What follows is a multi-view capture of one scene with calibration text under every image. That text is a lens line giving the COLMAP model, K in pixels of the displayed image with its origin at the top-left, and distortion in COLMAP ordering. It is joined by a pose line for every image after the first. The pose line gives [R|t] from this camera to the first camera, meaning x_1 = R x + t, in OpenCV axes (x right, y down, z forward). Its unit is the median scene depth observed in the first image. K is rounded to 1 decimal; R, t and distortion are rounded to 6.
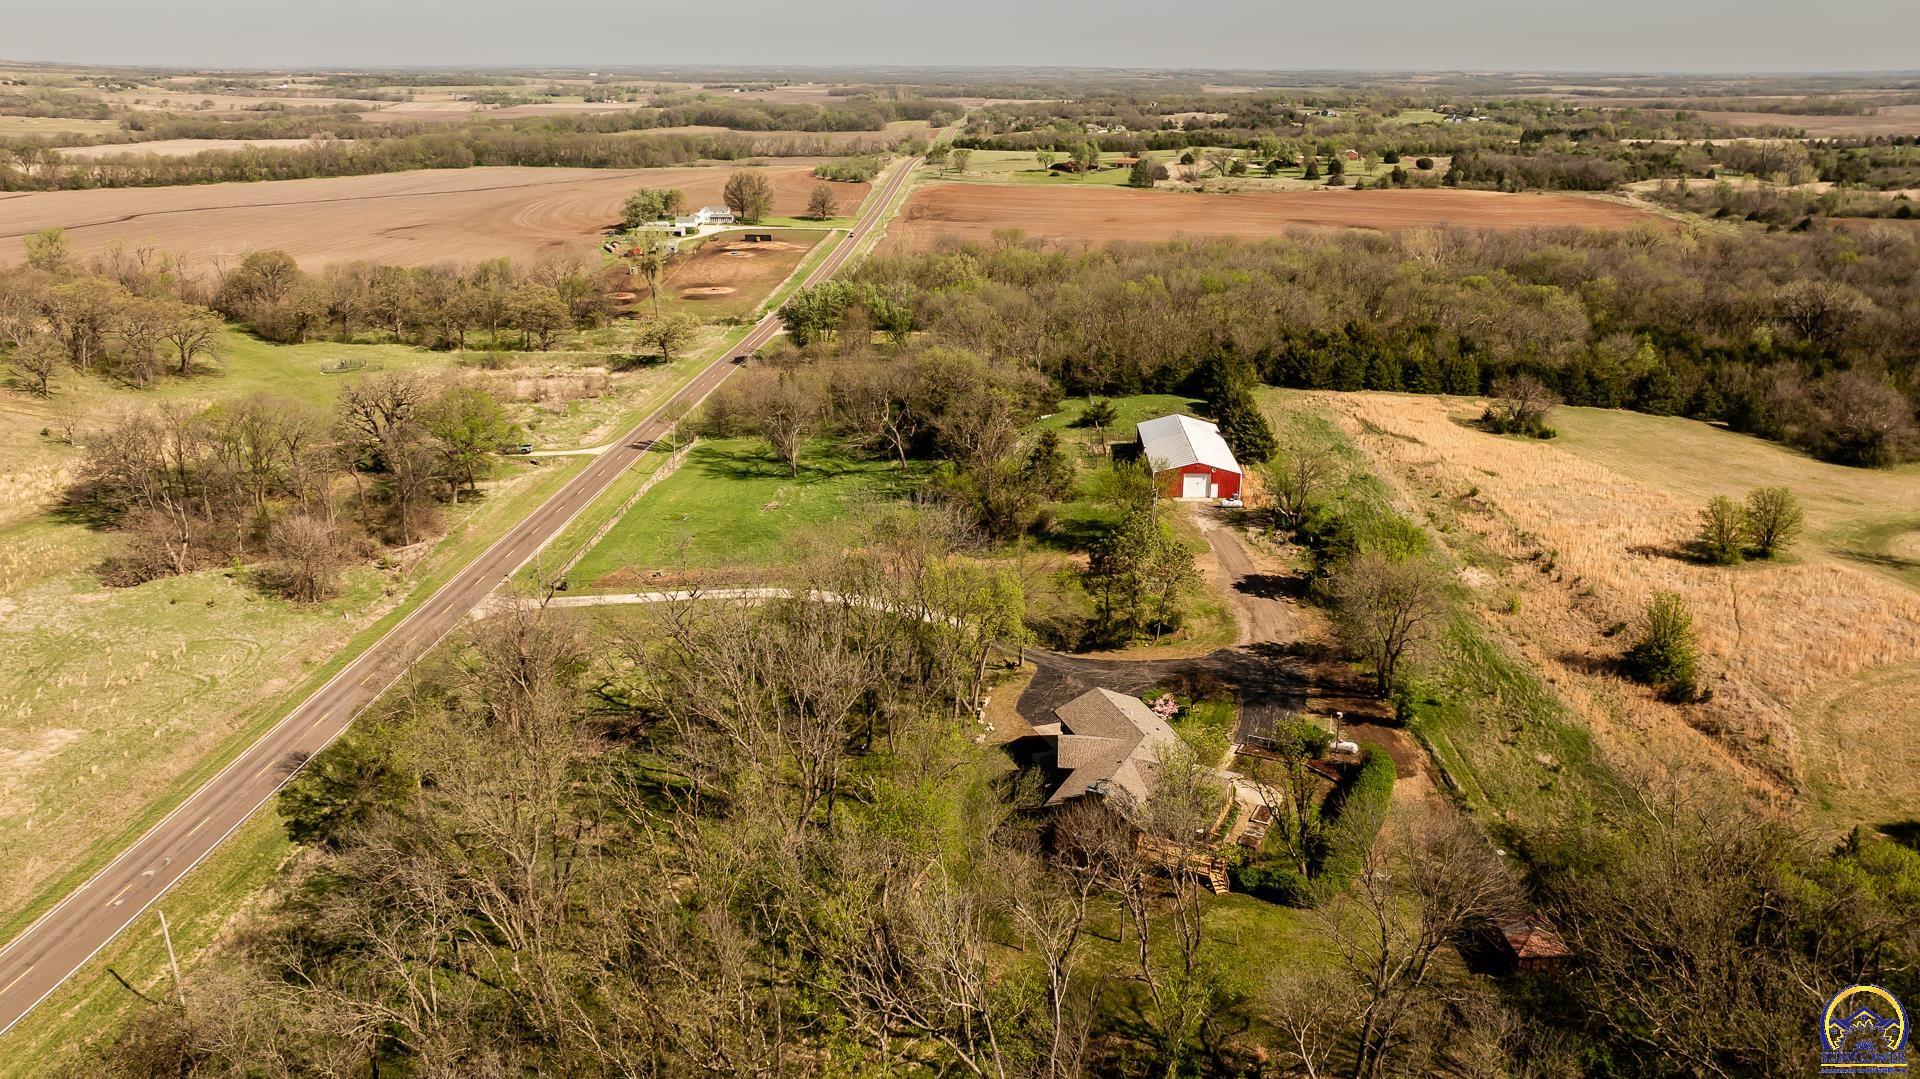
lens RADIAL K [[1373.7, 0, 963.6], [0, 1373.7, 528.8], [0, 0, 1]] dist [-0.038615, 0.041770]
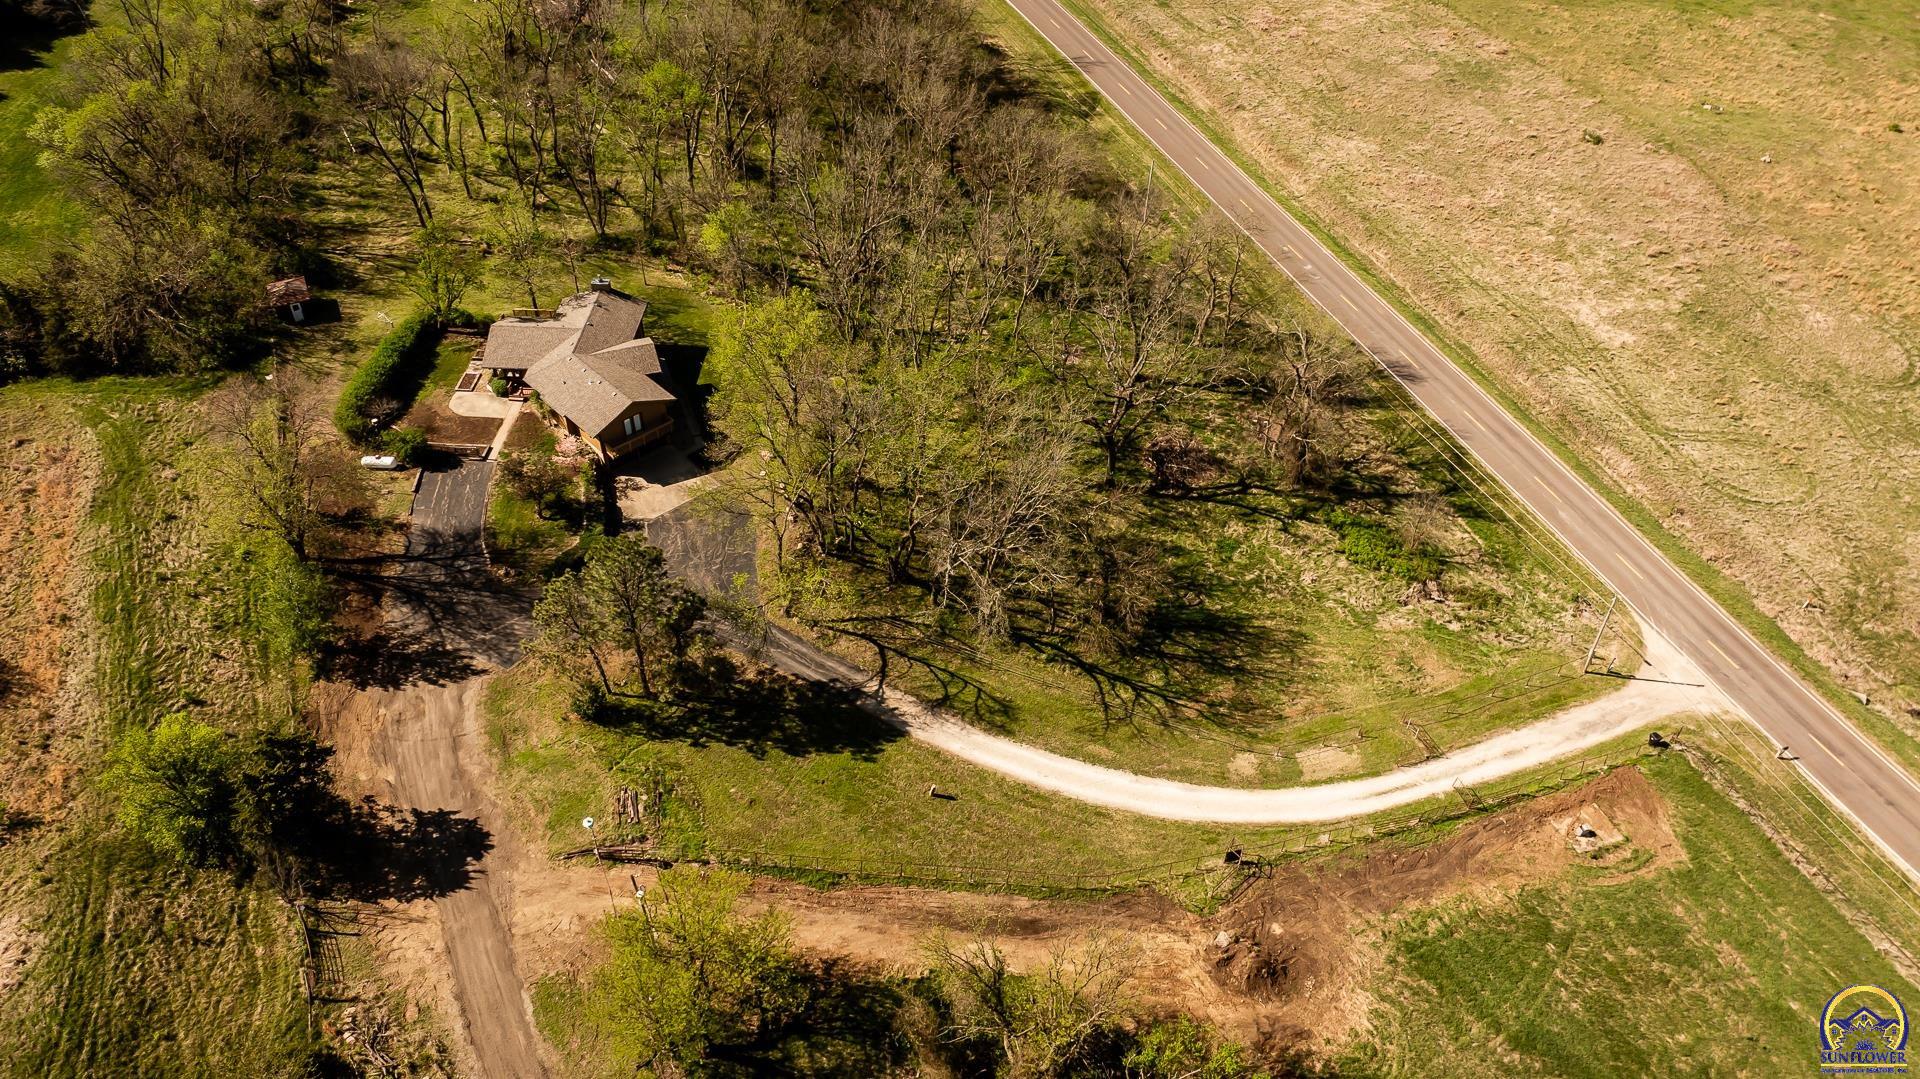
lens RADIAL K [[1373.7, 0, 963.6], [0, 1373.7, 528.8], [0, 0, 1]] dist [-0.038615, 0.041770]
pose [[-0.912027, 0.253335, -0.322534, 0.036143], [-0.151252, 0.523227, 0.838663, -0.110928], [0.381221, 0.813668, -0.438880, 0.261631]]
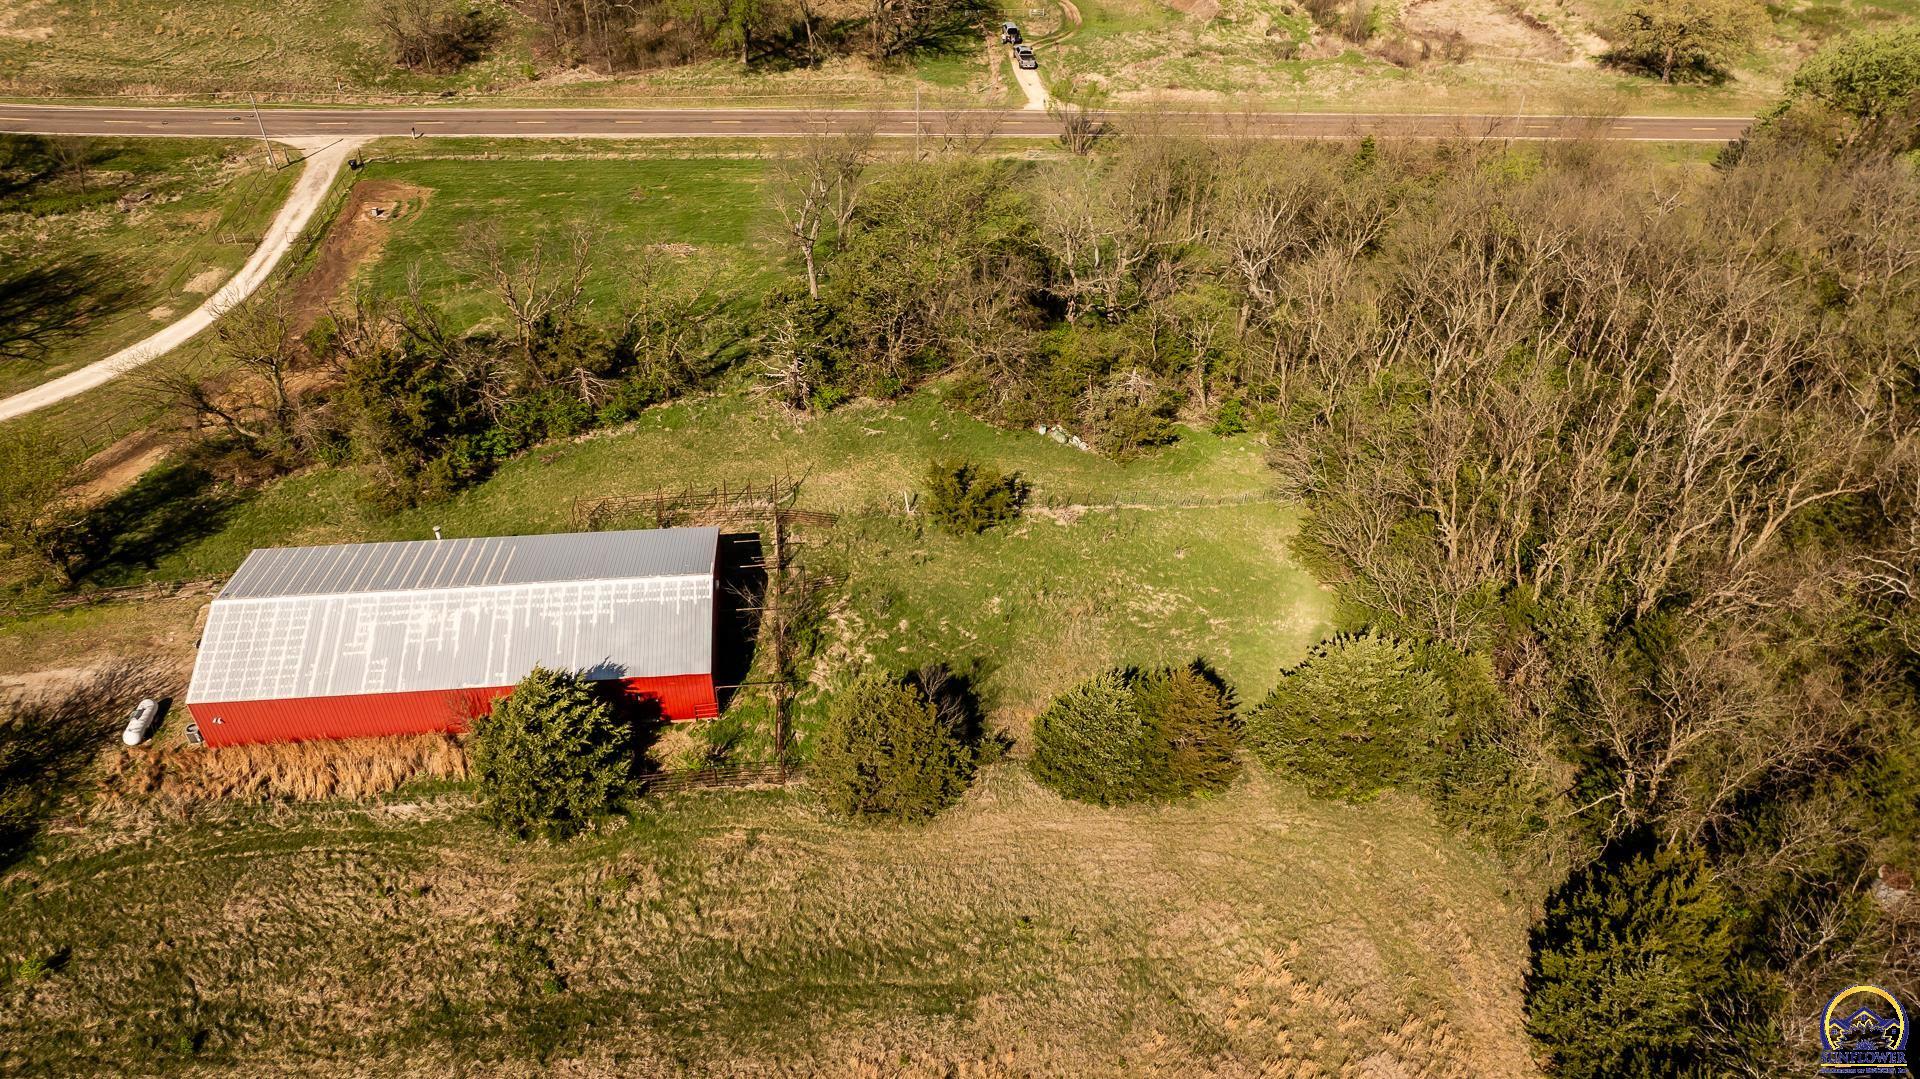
lens RADIAL K [[1364.6, 0, 971.5], [0, 1364.6, 525.3], [0, 0, 1]] dist [-0.034453, 0.024974]
pose [[0.142748, 0.637704, -0.756939, 0.123680], [-0.337964, 0.750211, 0.568300, -0.092365], [0.930271, 0.174694, 0.322612, 0.273620]]
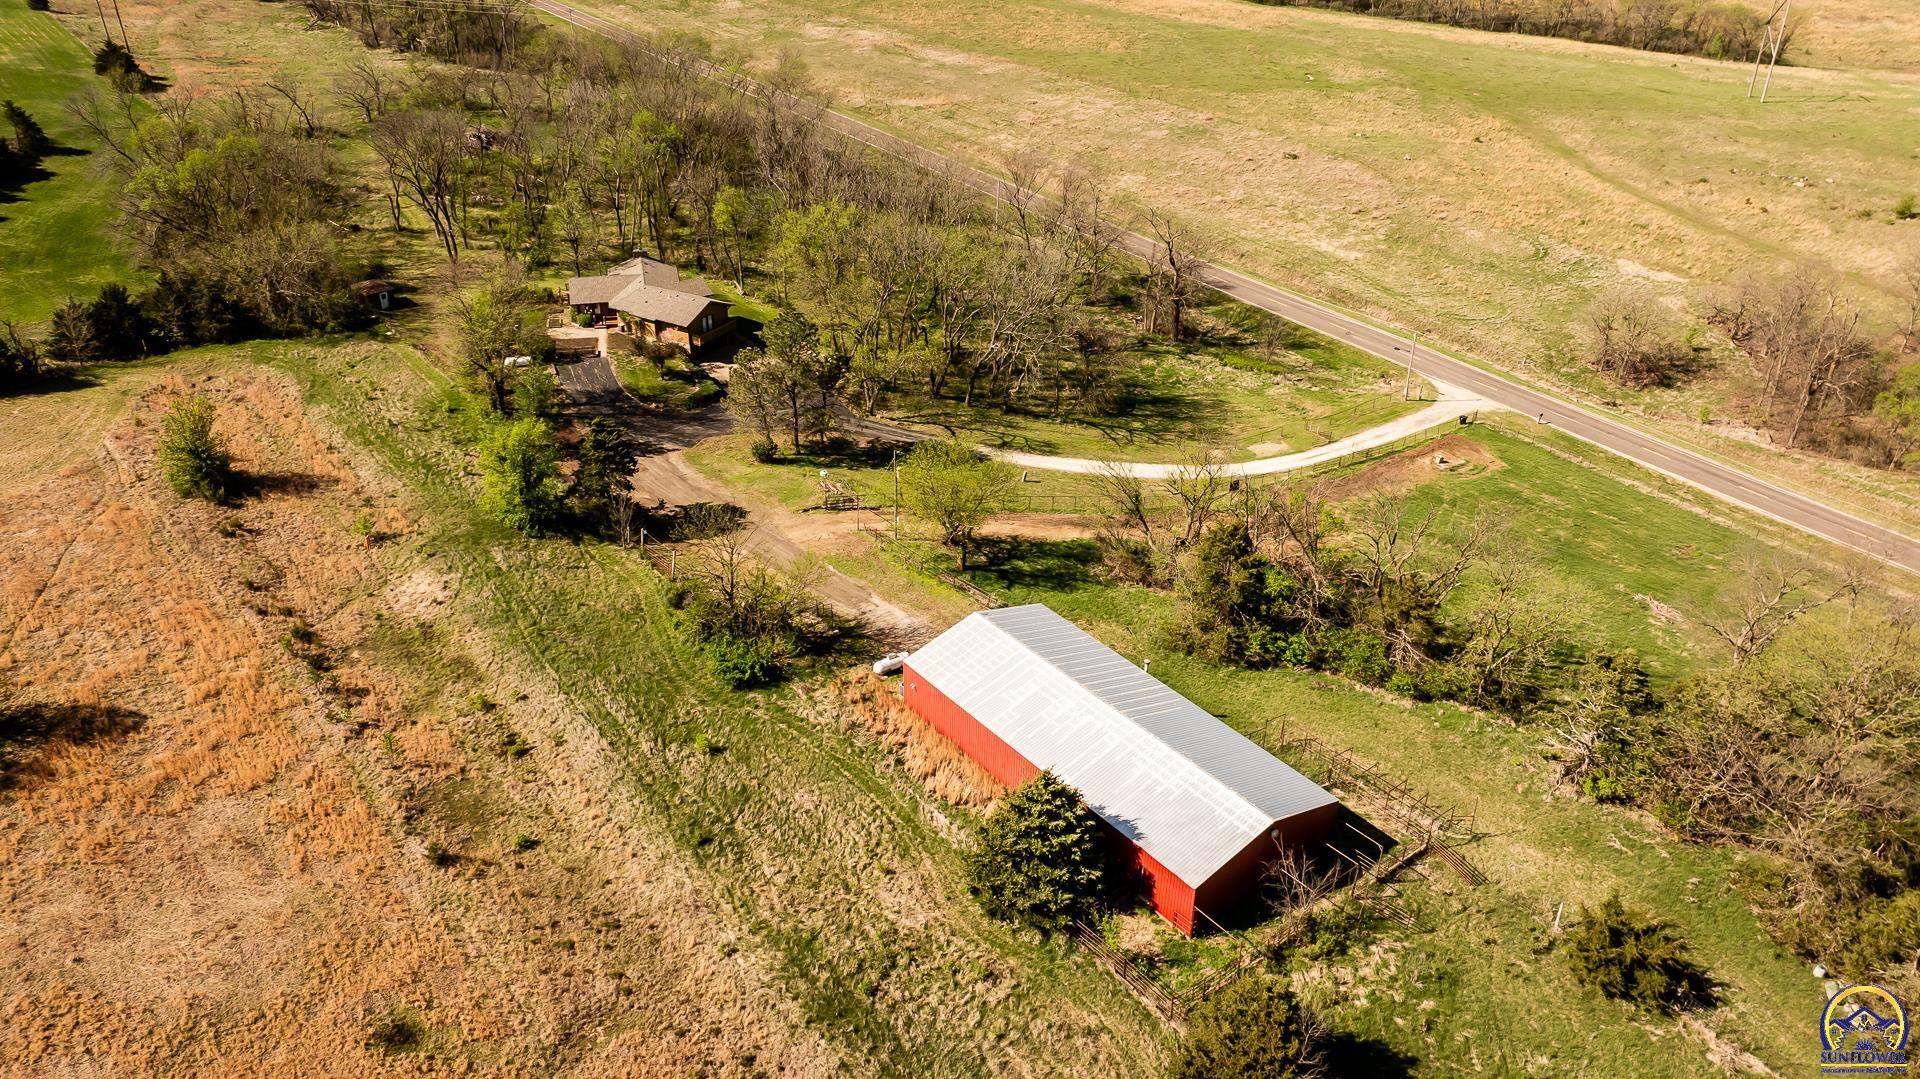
lens RADIAL K [[1373.7, 0, 972.1], [0, 1373.7, 531.4], [0, 0, 1]] dist [-0.016100, -0.003045]
pose [[-0.764510, 0.300660, -0.570200, 0.114844], [-0.221908, 0.707743, 0.670714, -0.103979], [0.605212, 0.639299, -0.474358, 0.310684]]
